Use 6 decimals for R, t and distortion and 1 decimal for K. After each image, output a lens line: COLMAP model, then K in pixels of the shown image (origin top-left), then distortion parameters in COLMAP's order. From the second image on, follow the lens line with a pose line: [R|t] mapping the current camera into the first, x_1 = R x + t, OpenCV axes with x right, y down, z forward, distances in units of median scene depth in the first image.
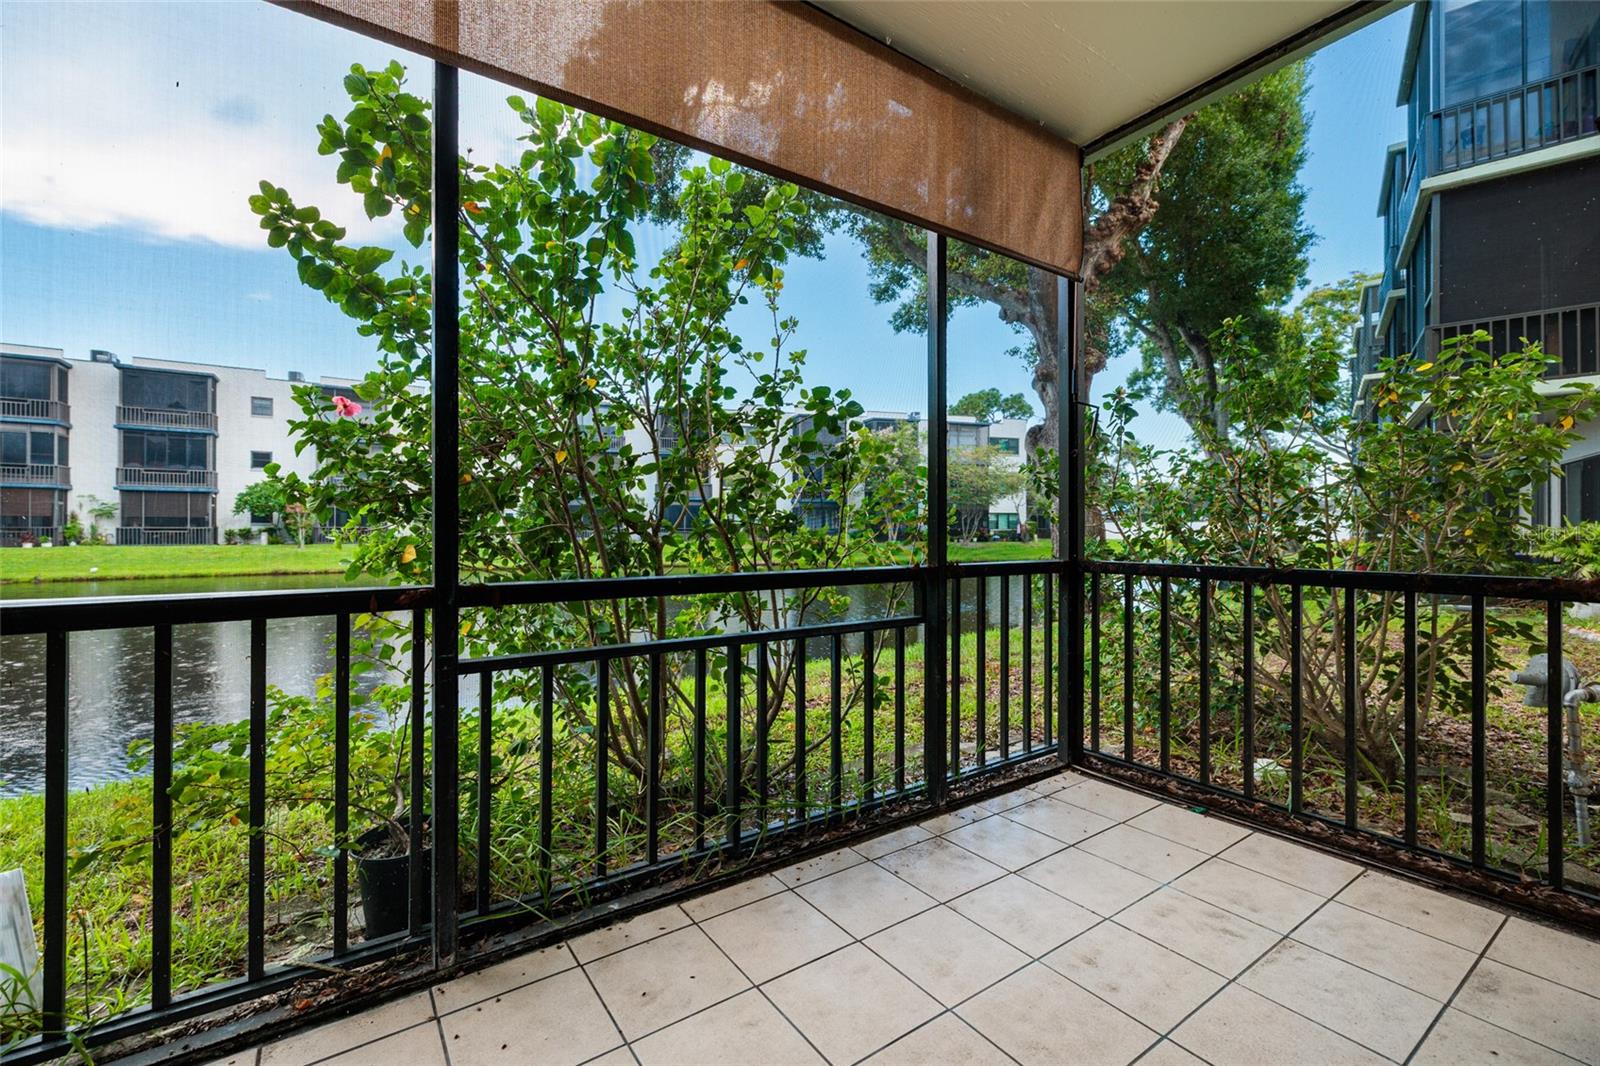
lens RADIAL K [[673.0, 0, 799.3], [0, 673.0, 527.3], [0, 0, 1]] dist [0.001573, 0.000090]
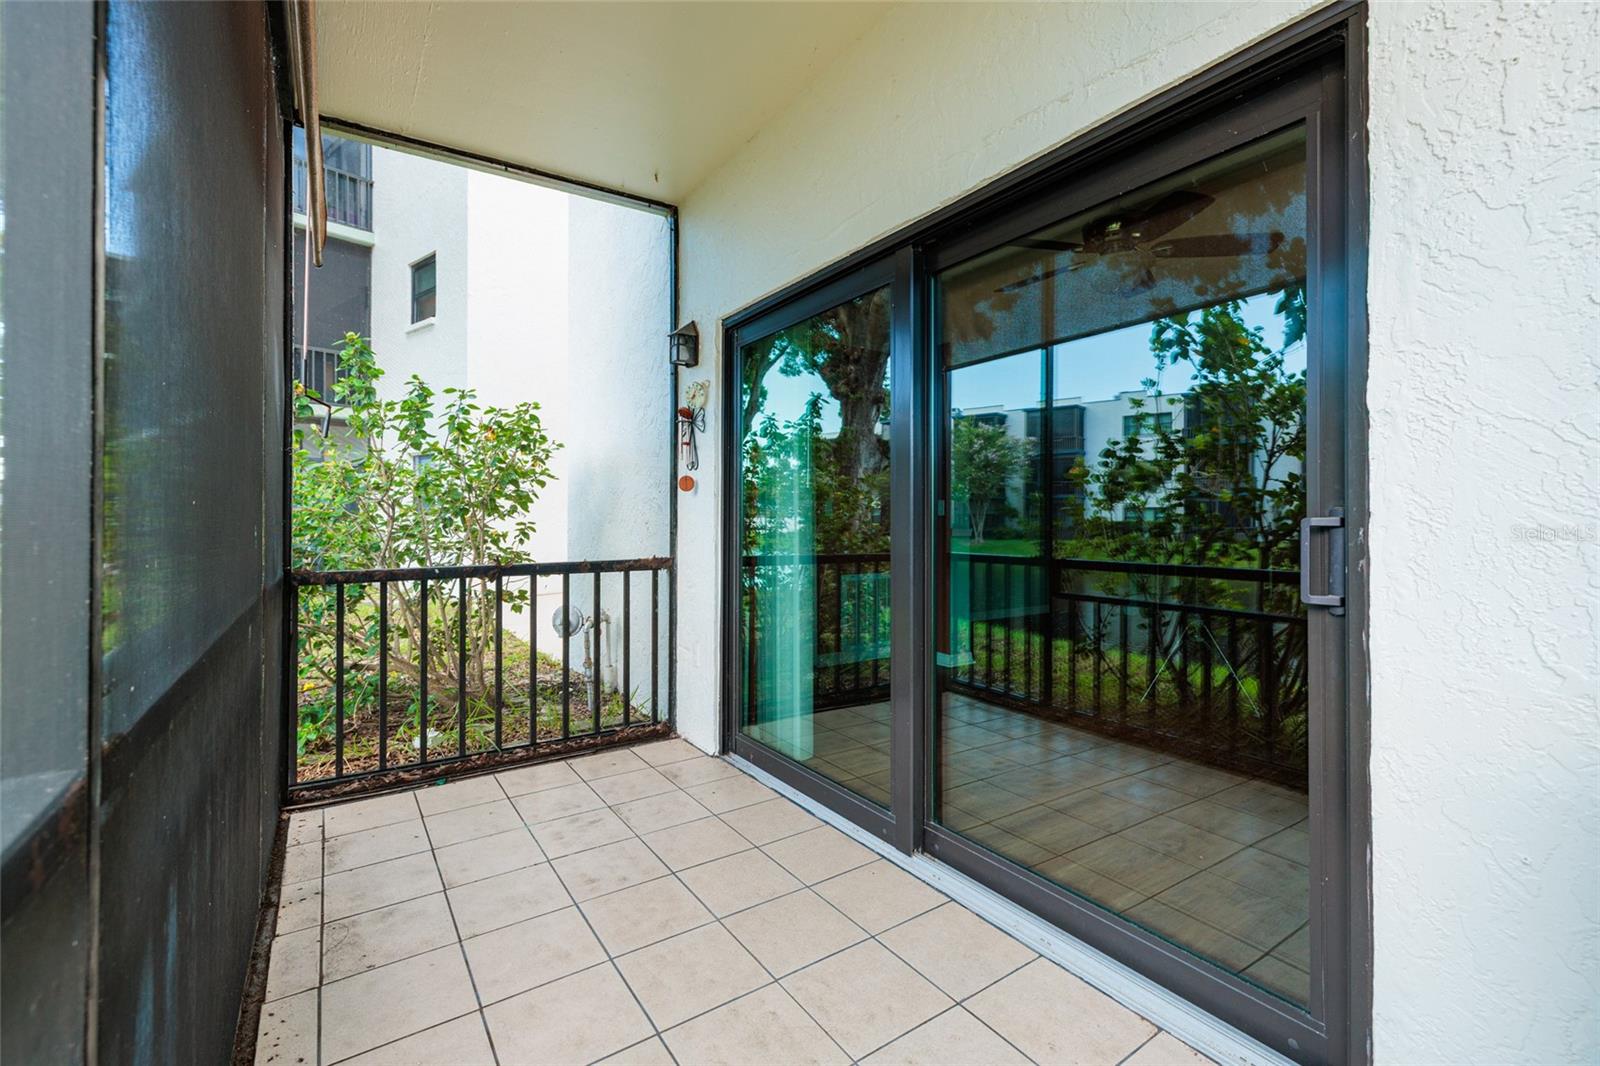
lens RADIAL K [[697.9, 0, 803.7], [0, 697.9, 524.9], [0, 0, 1]] dist [0.002211, 0.000087]
pose [[0.002137, -0.008686, 0.999960, -0.615250], [-0.001125, 0.999962, 0.008689, -0.020618], [-0.999997, -0.001143, 0.002128, 0.431947]]
